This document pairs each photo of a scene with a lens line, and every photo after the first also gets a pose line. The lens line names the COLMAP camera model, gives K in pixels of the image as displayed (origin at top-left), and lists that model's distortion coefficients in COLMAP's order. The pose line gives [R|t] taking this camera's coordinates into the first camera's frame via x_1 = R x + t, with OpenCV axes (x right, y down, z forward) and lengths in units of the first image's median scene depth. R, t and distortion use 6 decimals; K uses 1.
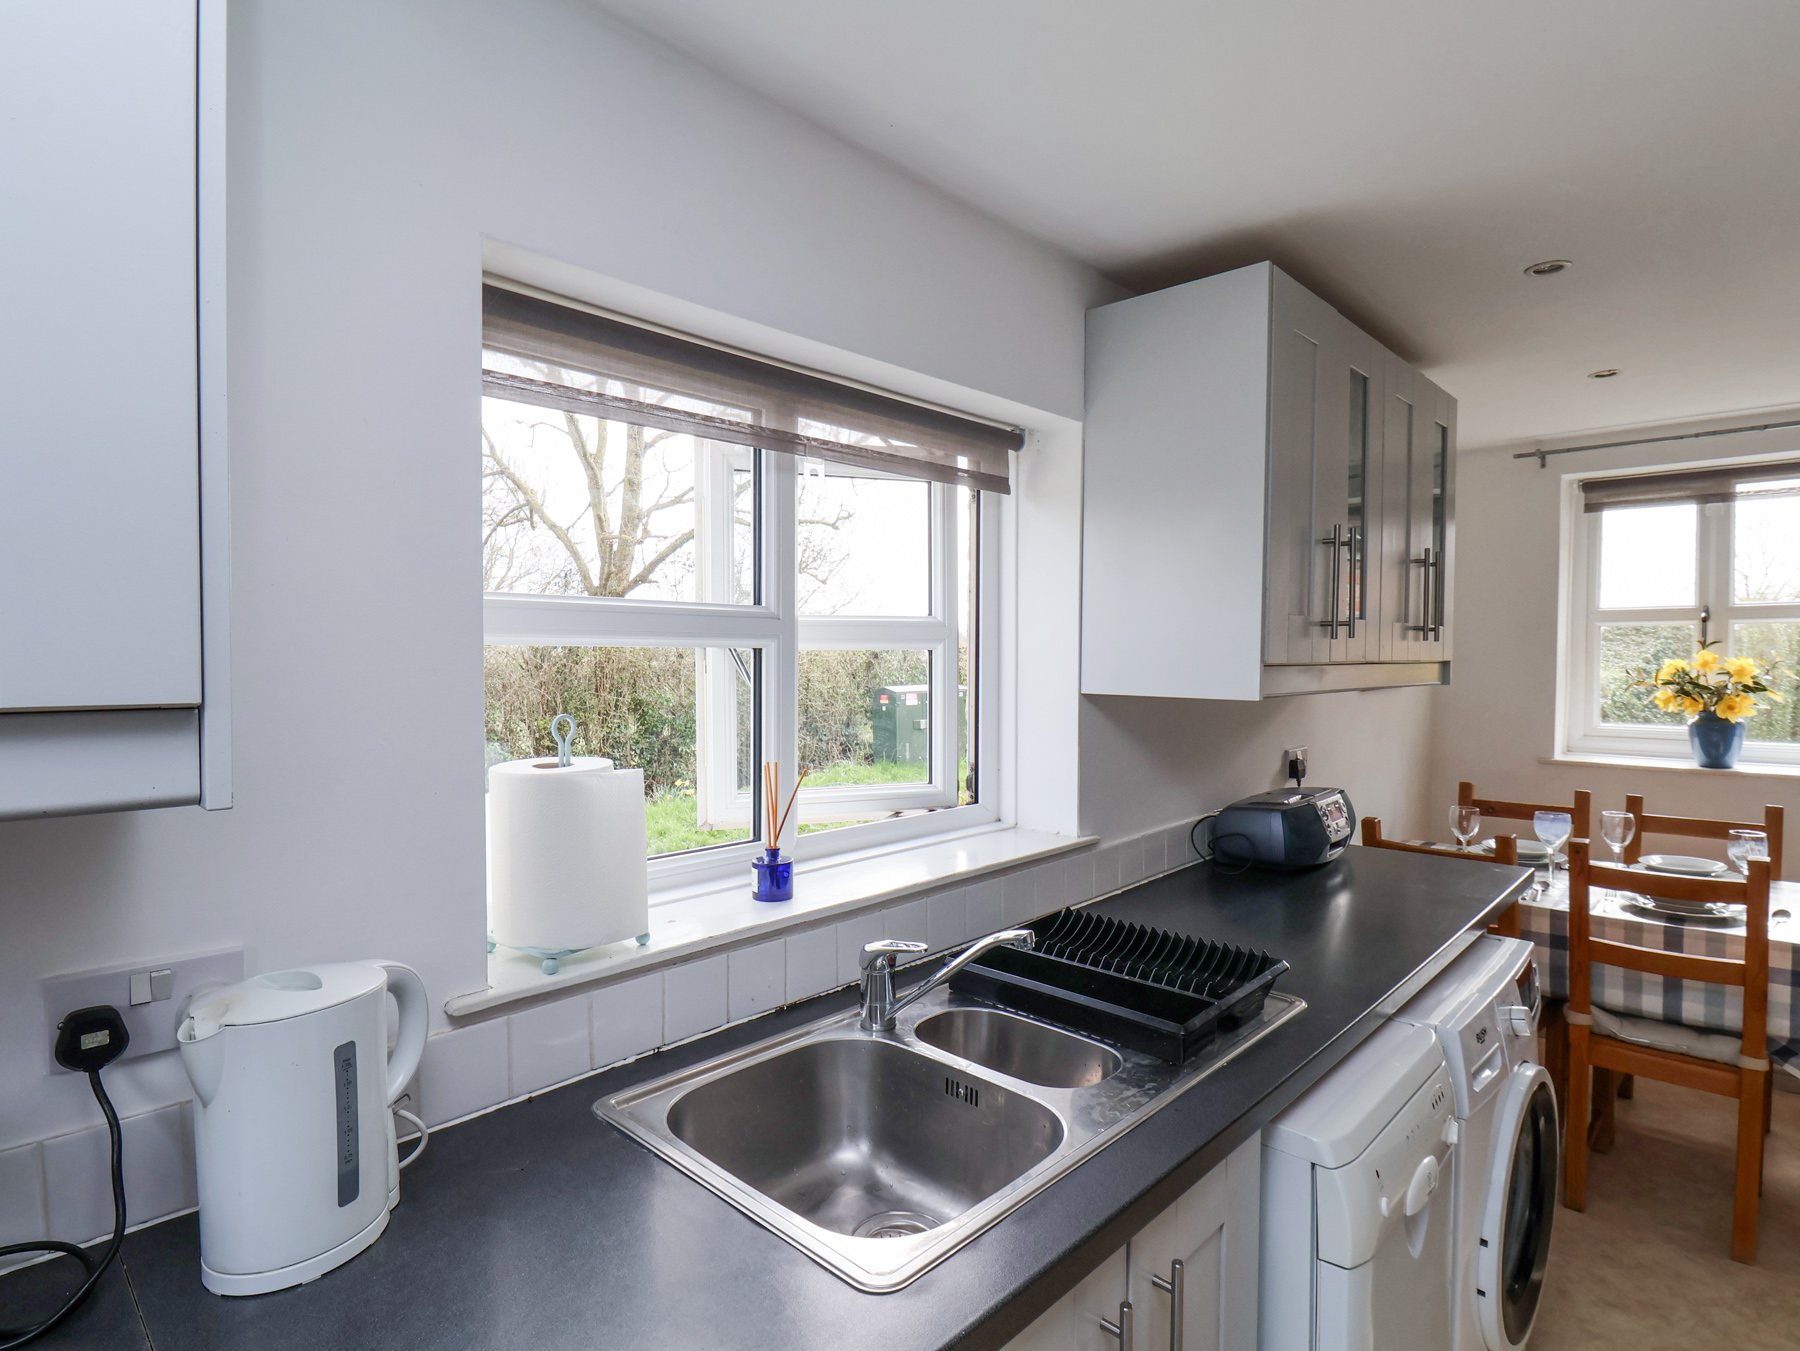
lens RADIAL K [[944.0, 0, 914.1], [0, 944.0, 690.0], [0, 0, 1]] dist [0.001103, -0.012826]
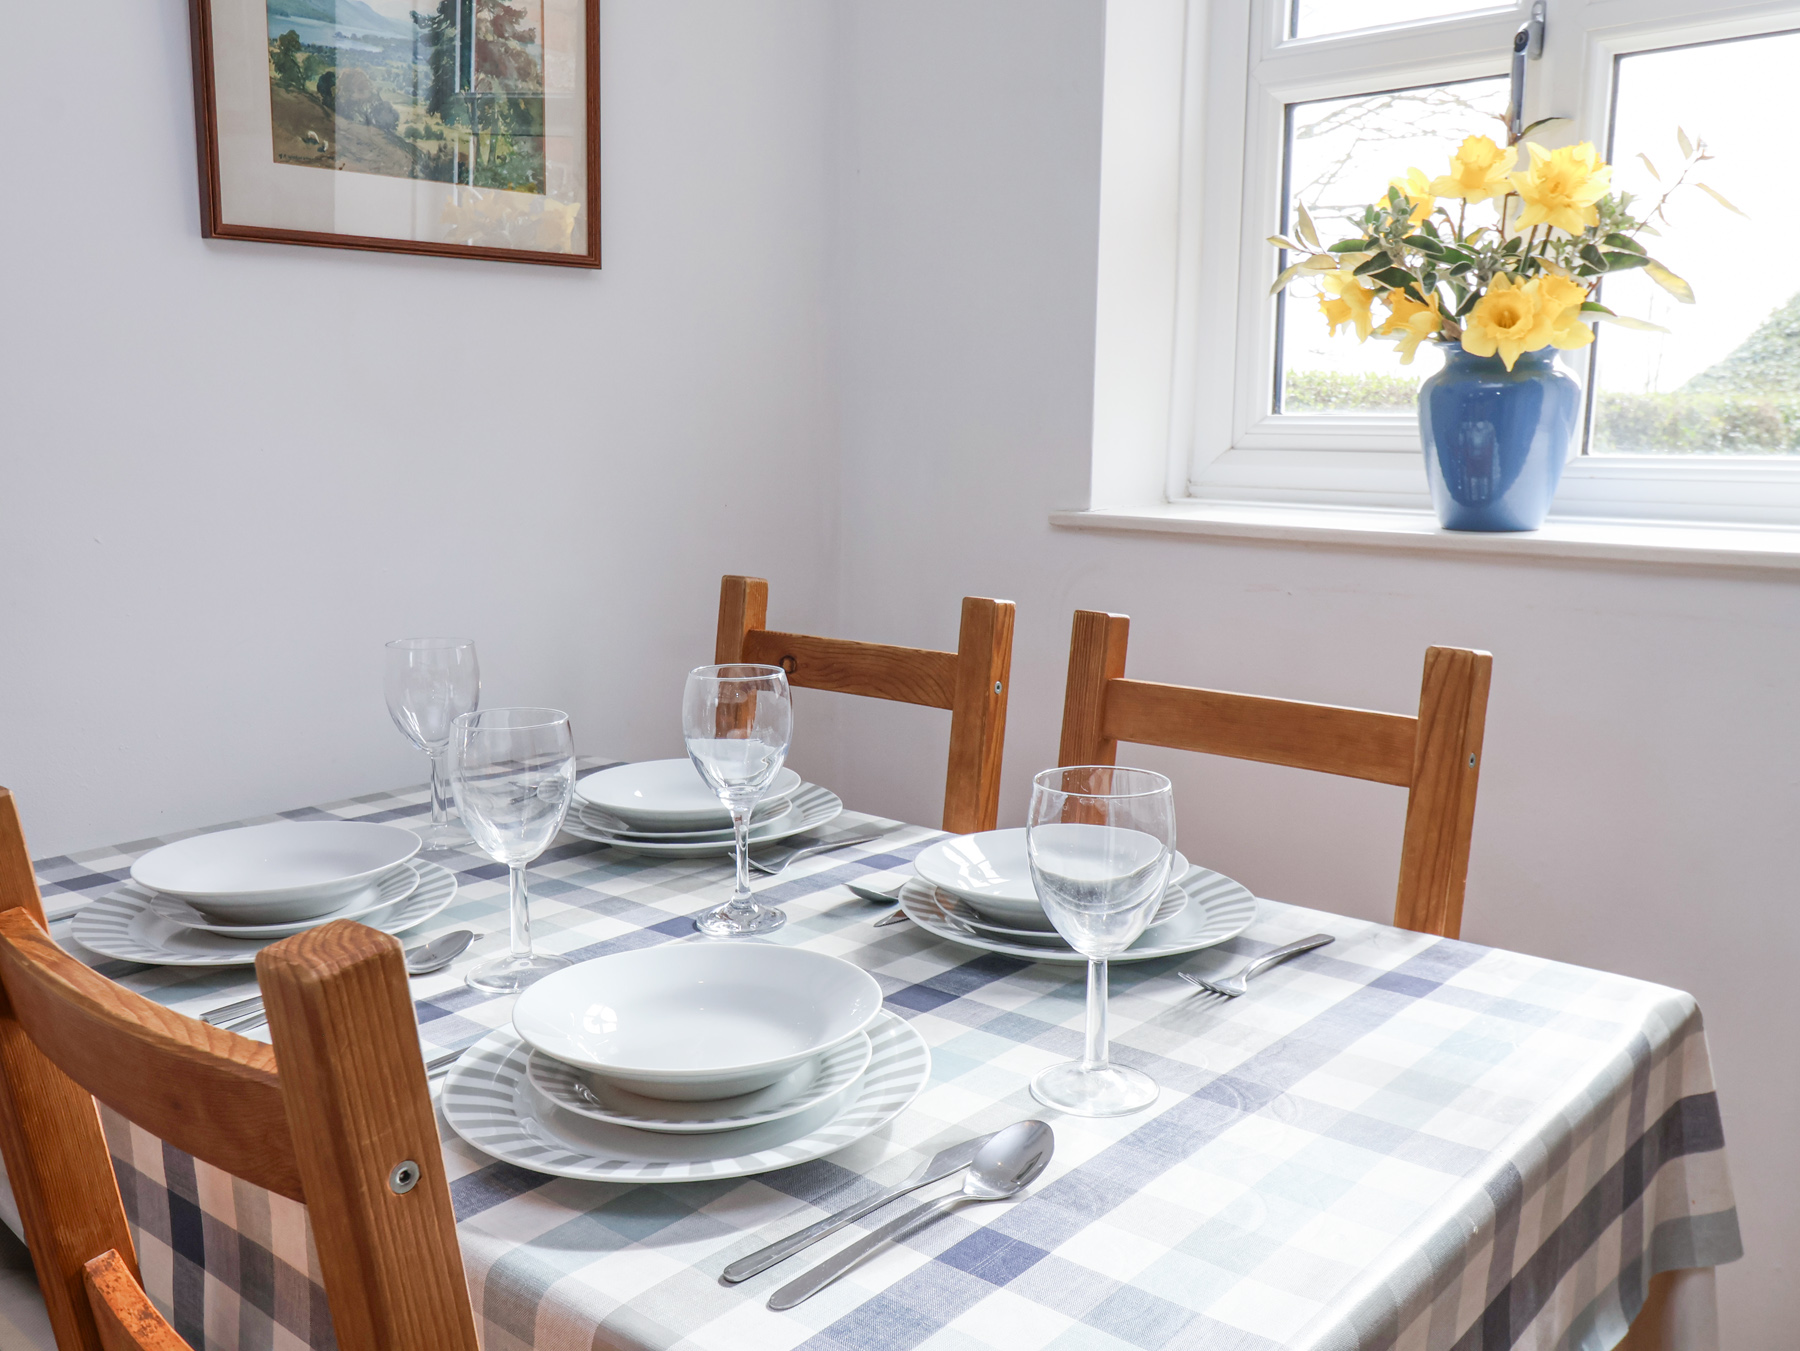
lens RADIAL K [[1610.9, 0, 900.0], [0, 1610.9, 675.5], [0, 0, 1]] dist [0.005856, -0.000164]
pose [[0.999483, 0.001303, 0.032138, 0.907152], [-0.005143, 0.992799, 0.119681, 0.095172], [-0.031751, -0.119784, 0.992292, 0.676648]]
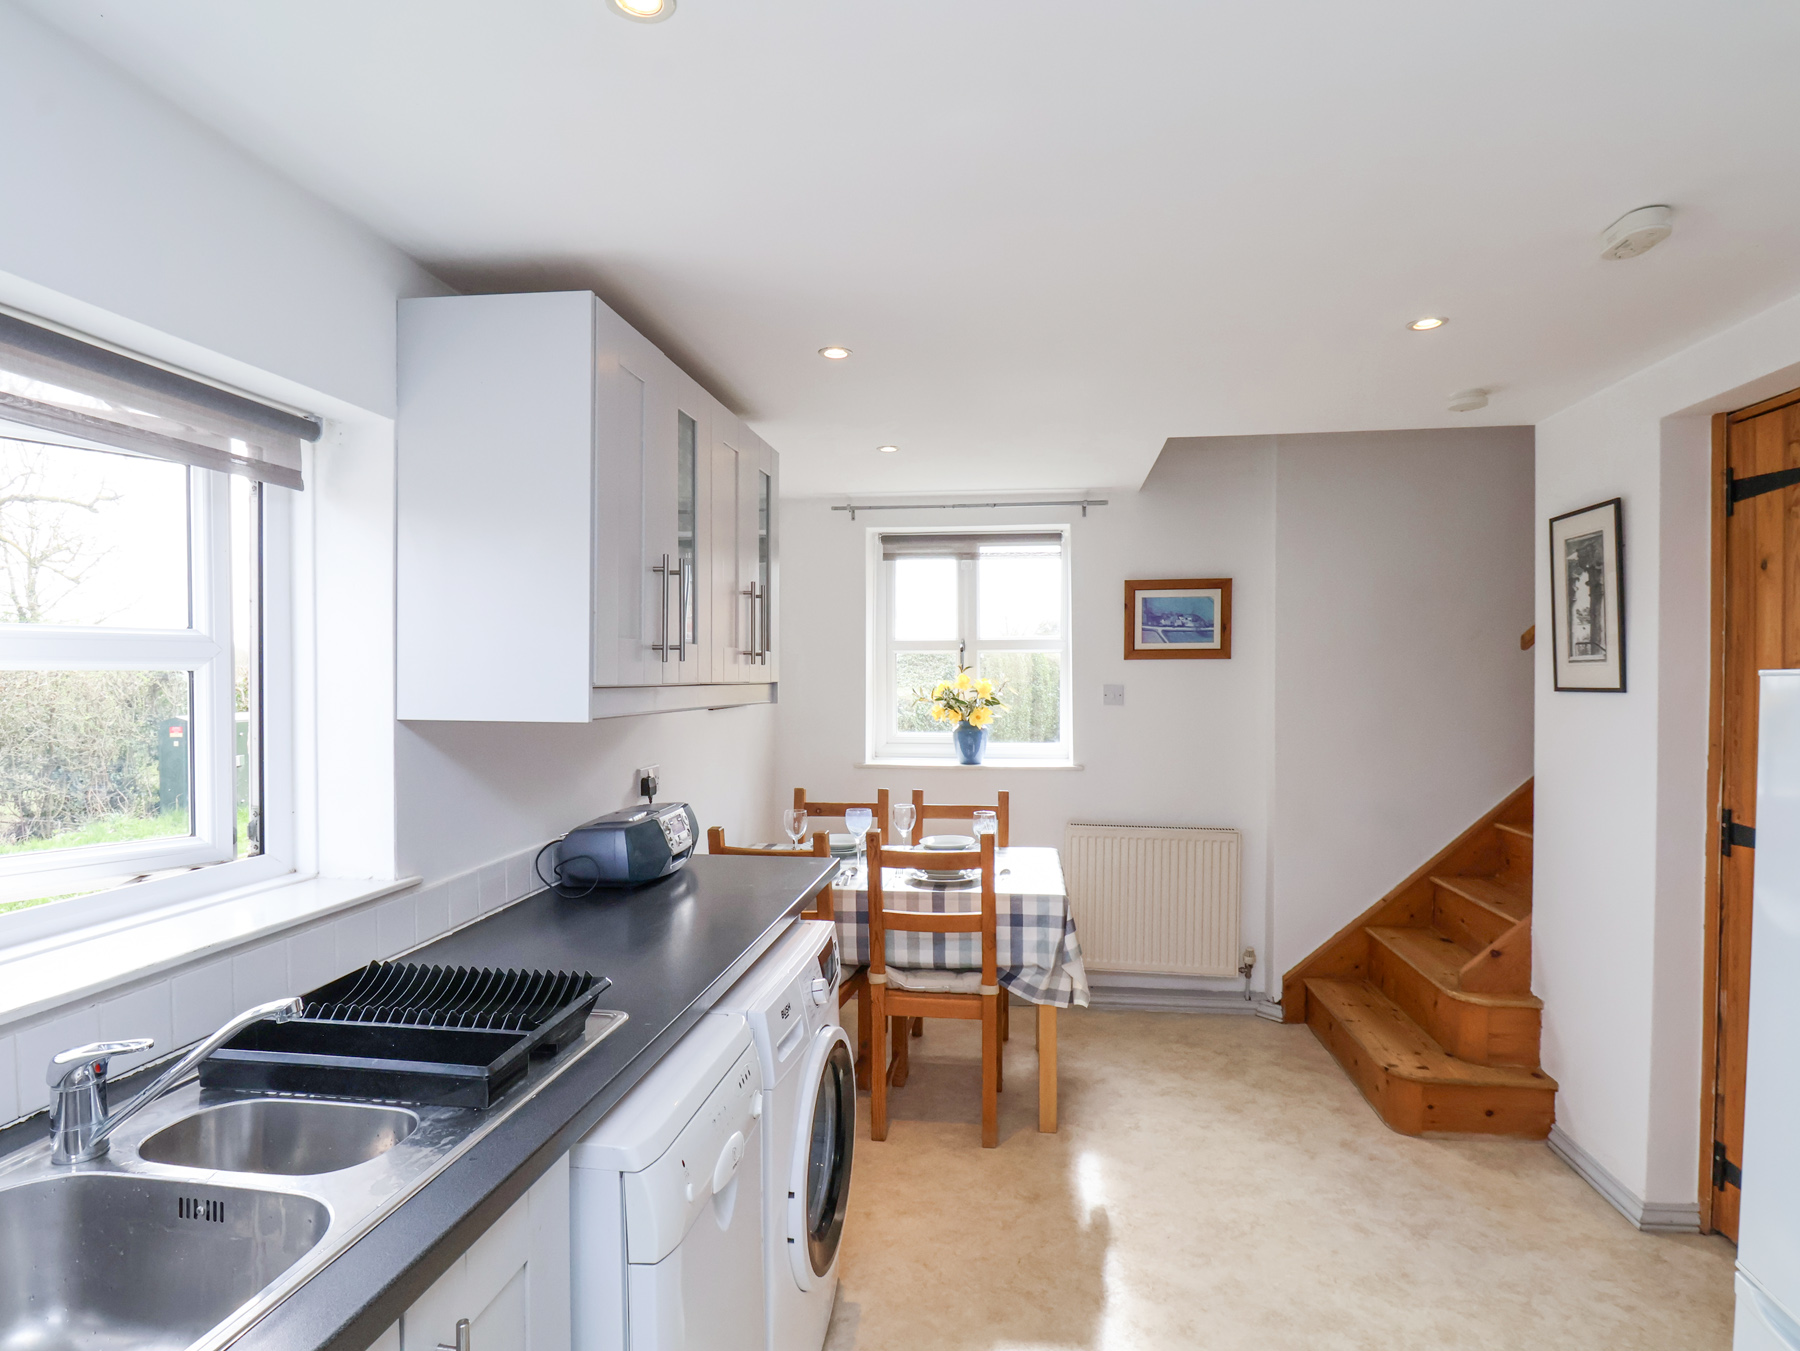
lens RADIAL K [[944.0, 0, 914.1], [0, 944.0, 690.0], [0, 0, 1]] dist [0.001103, -0.012826]
pose [[0.810726, -0.007409, 0.585380, 0.042207], [0.020713, 0.999657, -0.016034, 0.000104], [-0.585060, 0.025124, 0.810601, -0.016908]]
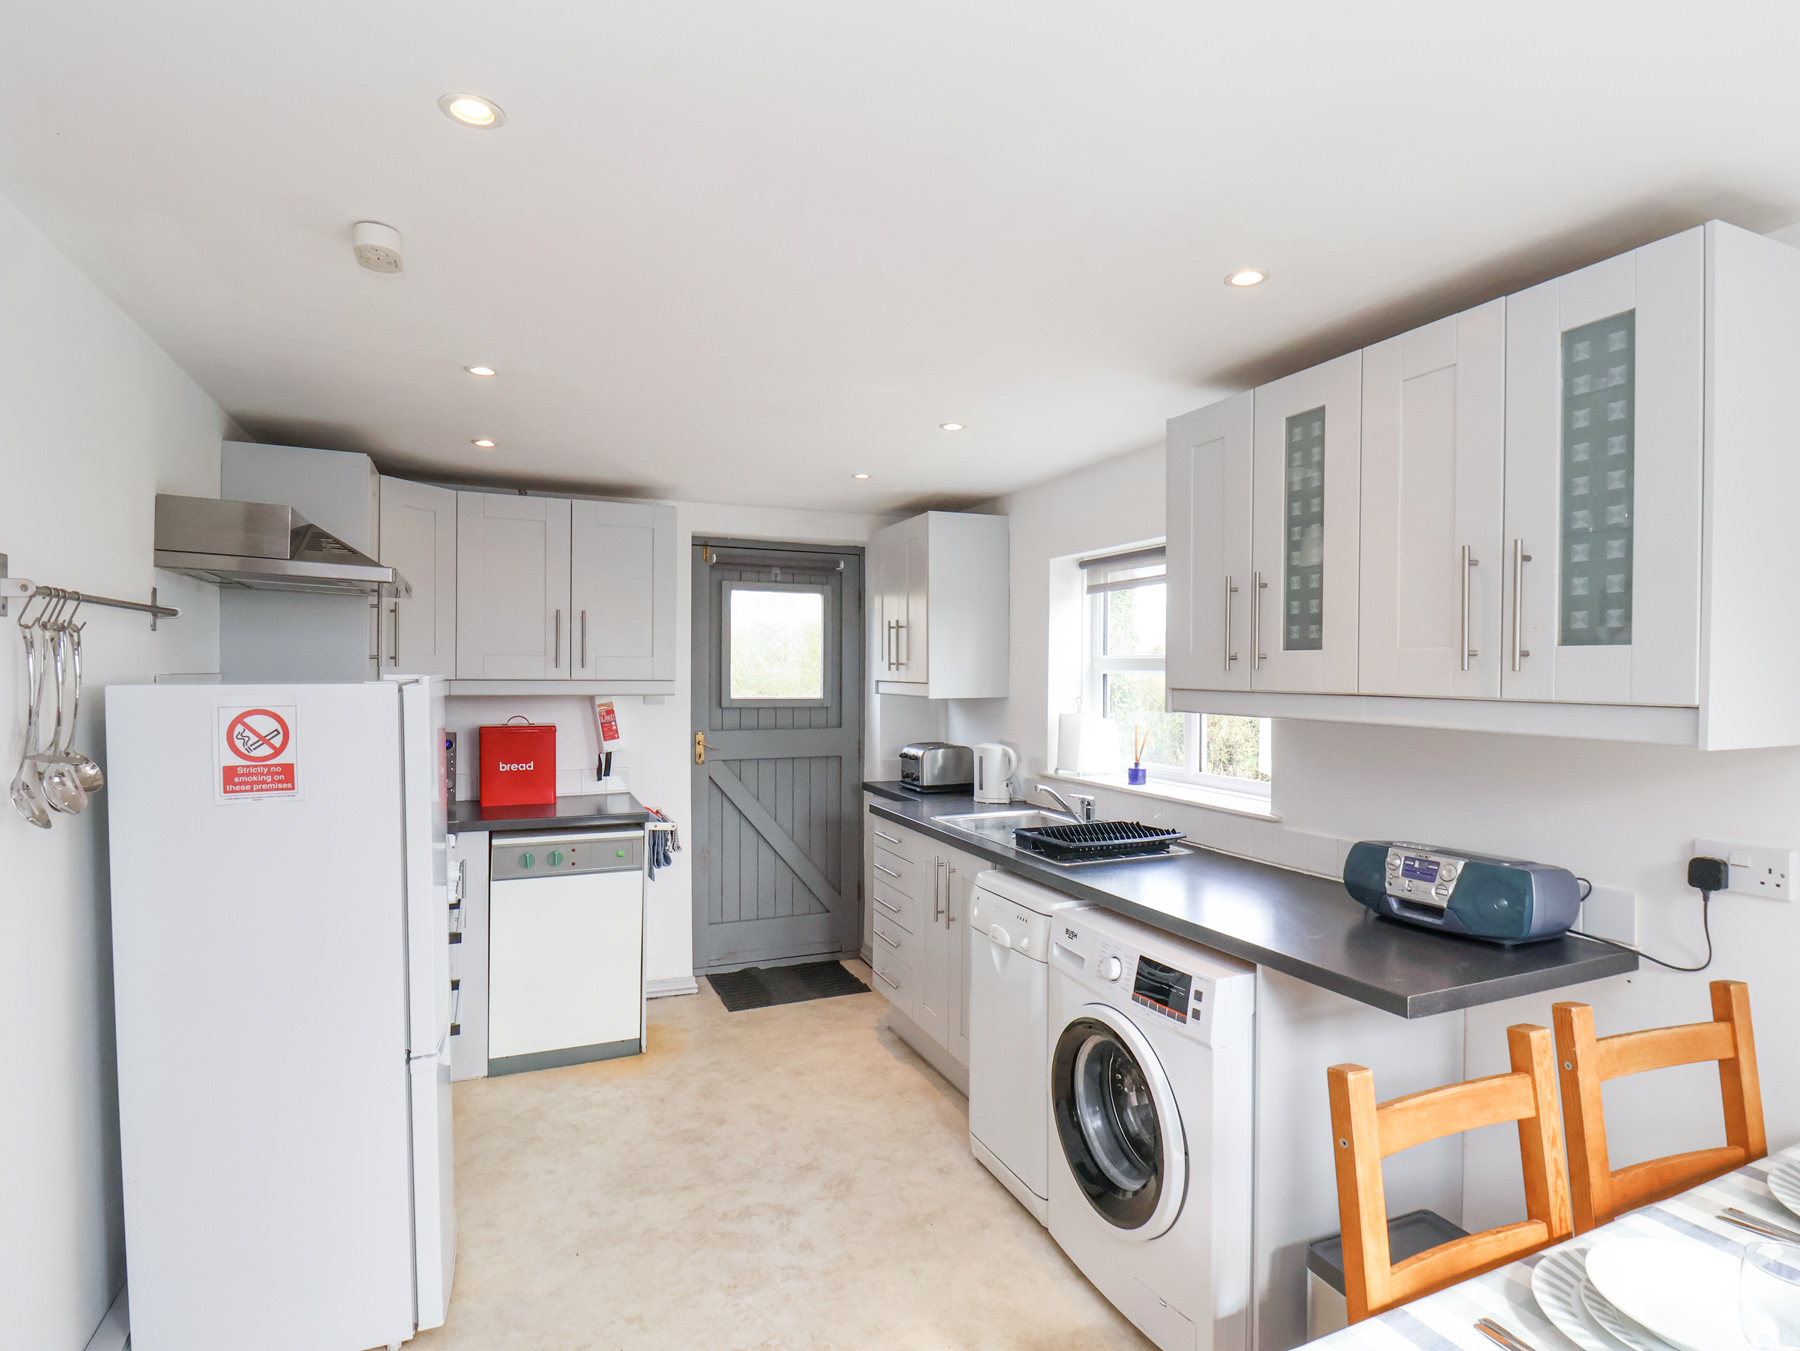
lens RADIAL K [[944.0, 0, 914.1], [0, 944.0, 690.0], [0, 0, 1]] dist [0.001103, -0.012826]
pose [[-0.393481, 0.015900, -0.919195, 1.389983], [-0.035937, 0.998820, 0.032661, -0.046700], [0.918630, 0.045885, -0.392446, 0.889797]]
